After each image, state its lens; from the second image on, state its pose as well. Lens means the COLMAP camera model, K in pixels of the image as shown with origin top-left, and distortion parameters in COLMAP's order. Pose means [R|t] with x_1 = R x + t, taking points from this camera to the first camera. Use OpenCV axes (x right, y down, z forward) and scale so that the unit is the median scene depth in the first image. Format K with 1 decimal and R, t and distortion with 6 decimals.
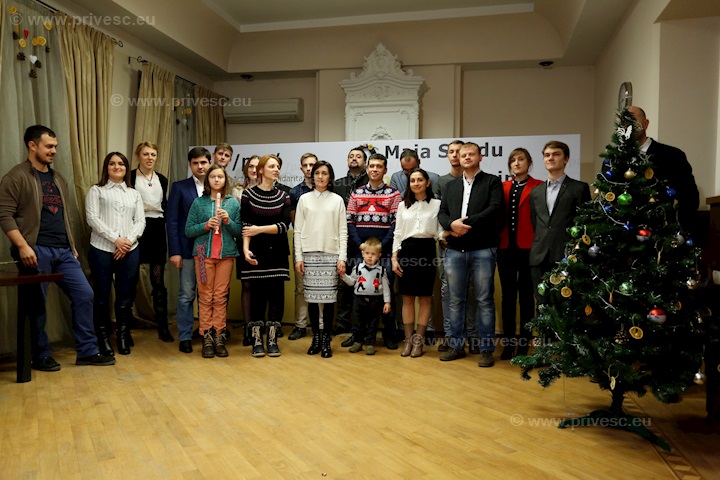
lens RADIAL K [[545.9, 0, 360.0], [0, 545.9, 240.0], [0, 0, 1]] dist [-0.039135, 0.073785]
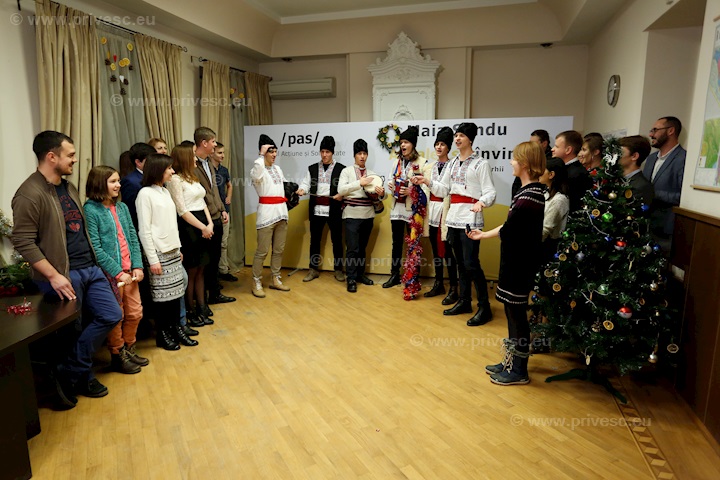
lens RADIAL K [[458.9, 0, 360.0], [0, 458.9, 240.0], [0, 0, 1]] dist [-0.058570, 0.056295]
pose [[0.999089, -0.015275, -0.039843, -0.029988], [0.021922, 0.984826, 0.172155, -0.137694], [0.036609, -0.172872, 0.984264, -0.044693]]
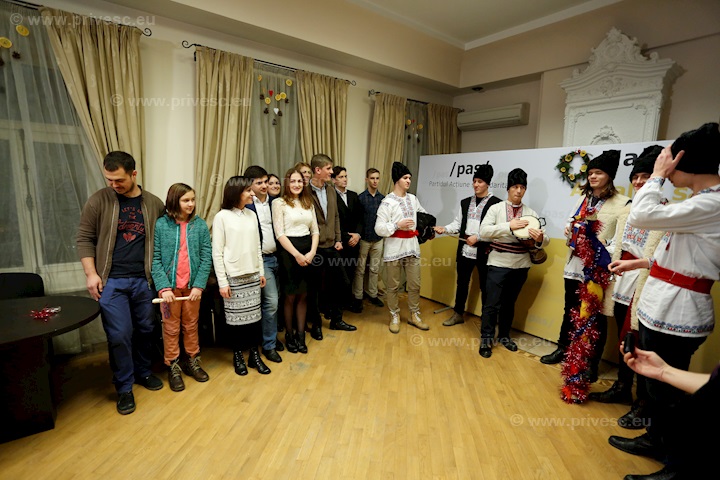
lens RADIAL K [[350.4, 0, 360.0], [0, 350.4, 240.0], [0, 0, 1]] dist [-0.068962, 0.031379]
pose [[0.776616, 0.101422, -0.621757, 0.135144], [-0.020372, 0.990482, 0.136123, -0.133535], [0.629645, -0.093049, 0.771291, 0.433419]]
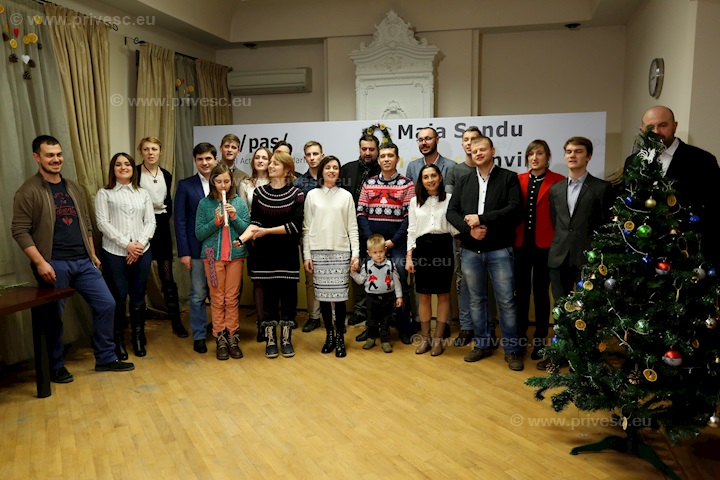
lens RADIAL K [[568.5, 0, 360.0], [0, 568.5, 240.0], [0, 0, 1]] dist [-0.034932, 0.083262]
pose [[0.999343, -0.017447, -0.031767, 0.010866], [0.020777, 0.993966, 0.107704, -0.112416], [0.029697, -0.108294, 0.993675, -0.007129]]
